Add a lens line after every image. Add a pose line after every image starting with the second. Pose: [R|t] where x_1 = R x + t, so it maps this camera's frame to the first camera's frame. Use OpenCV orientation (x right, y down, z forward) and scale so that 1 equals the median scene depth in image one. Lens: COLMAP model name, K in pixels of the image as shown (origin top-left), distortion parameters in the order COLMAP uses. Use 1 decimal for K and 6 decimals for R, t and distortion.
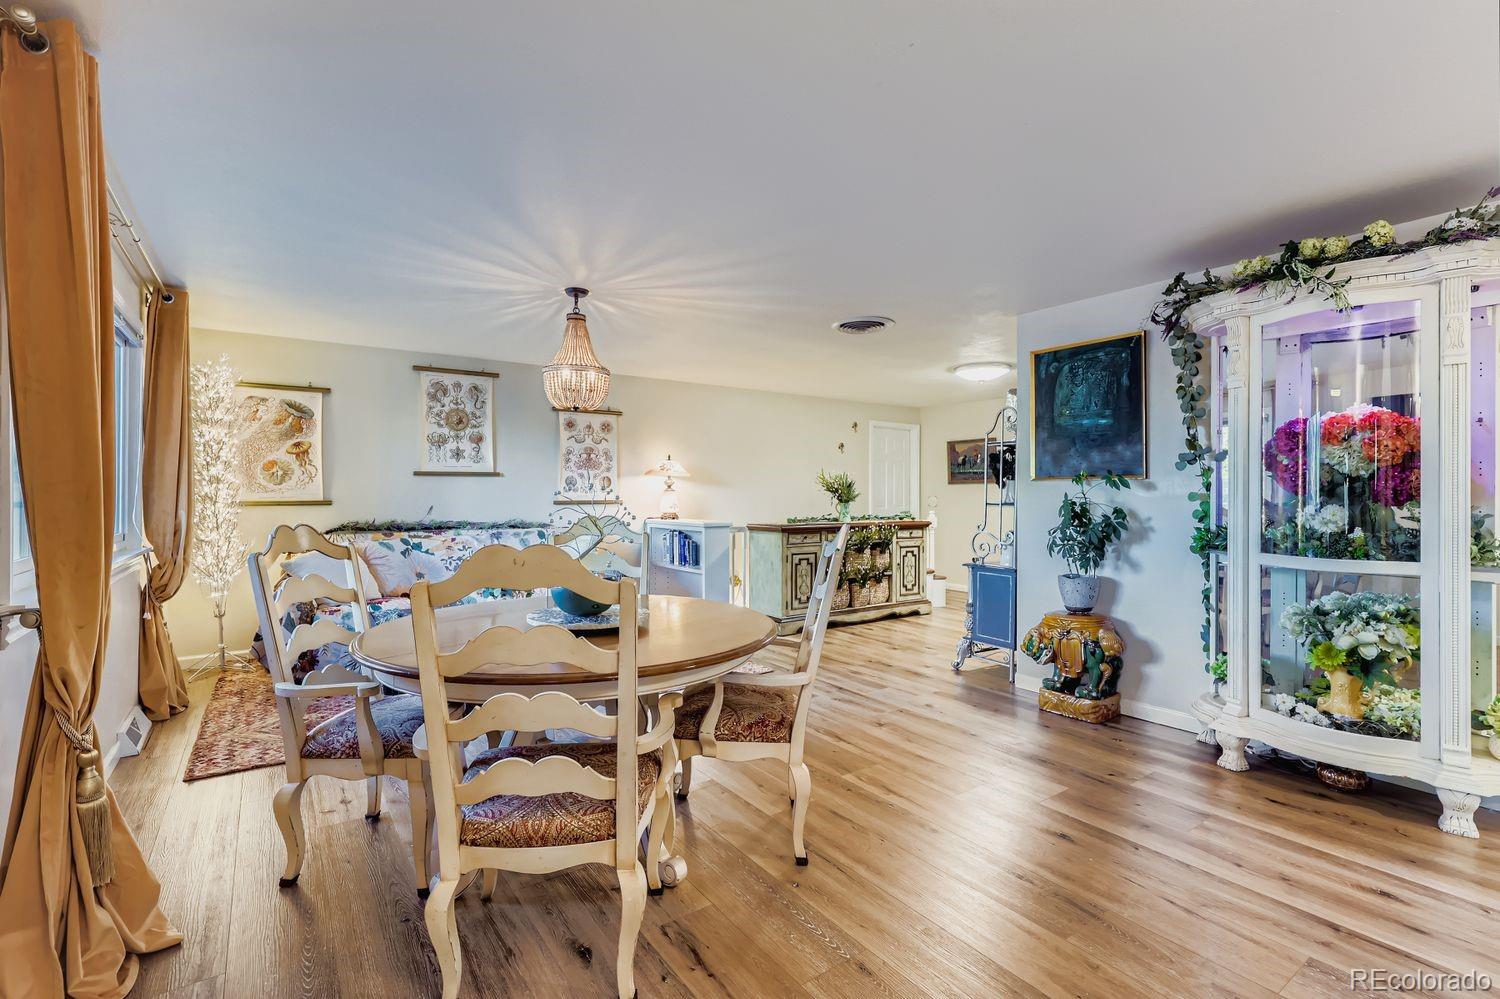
lens RADIAL K [[692.4, 0, 747.6], [0, 692.4, 491.6], [0, 0, 1]] dist [0.025604, -0.001353]
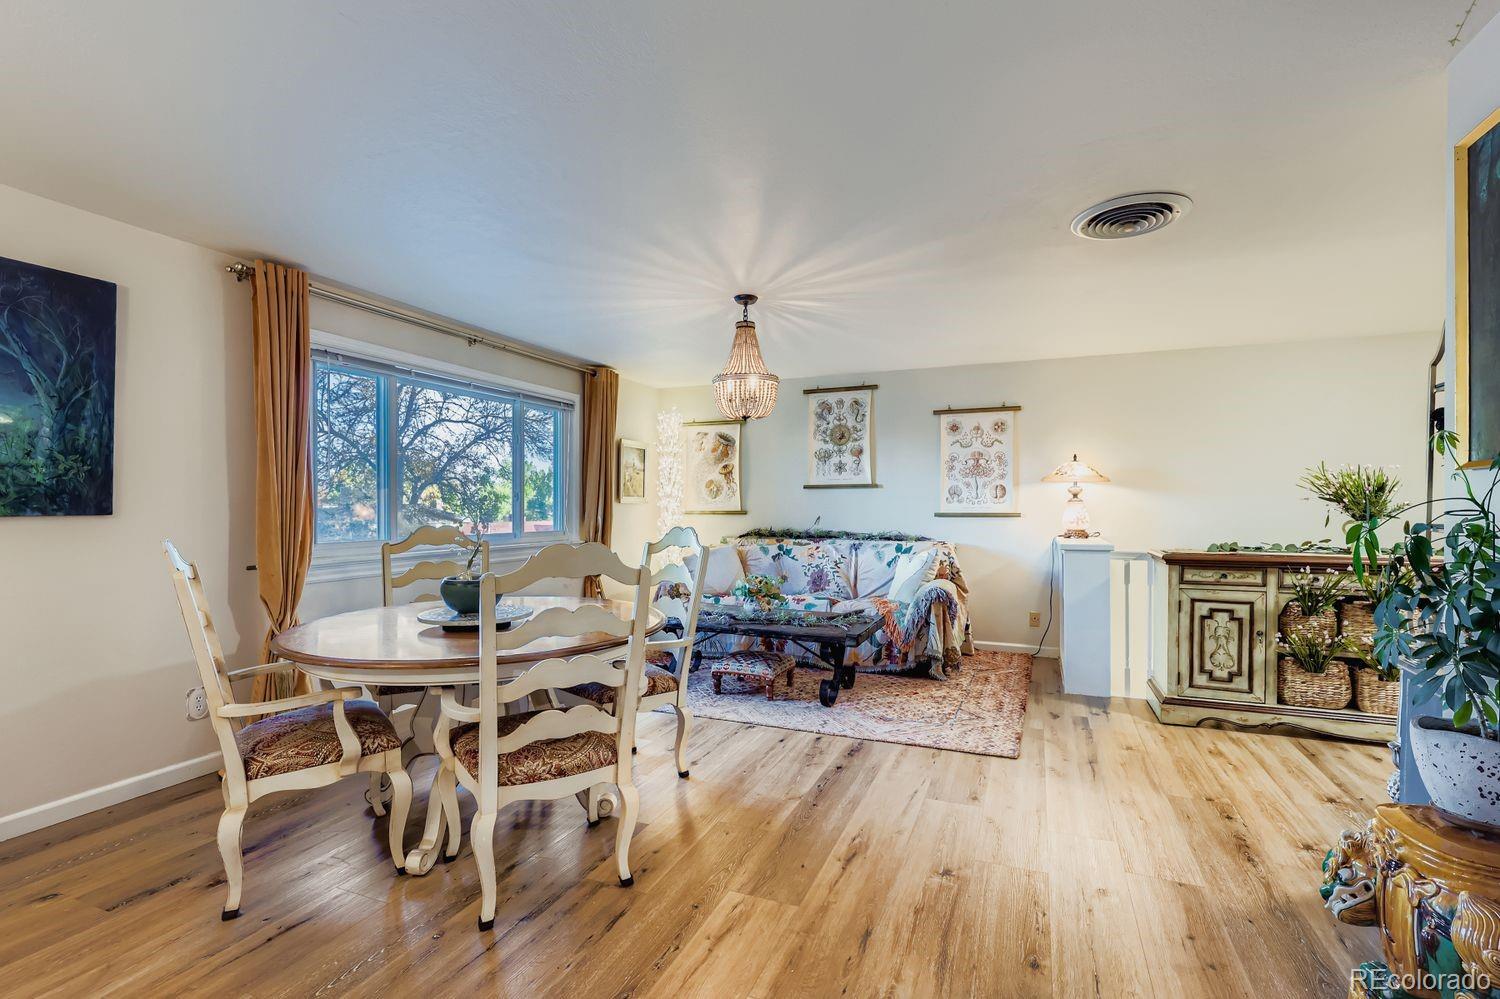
lens RADIAL K [[692.4, 0, 745.4], [0, 692.4, 510.8], [0, 0, 1]] dist [0.025604, -0.001353]
pose [[0.534534, 0.004844, -0.845133, 0.395817], [0.001697, 0.999975, 0.006805, 0.004008], [0.845145, -0.005071, 0.534513, 0.319734]]
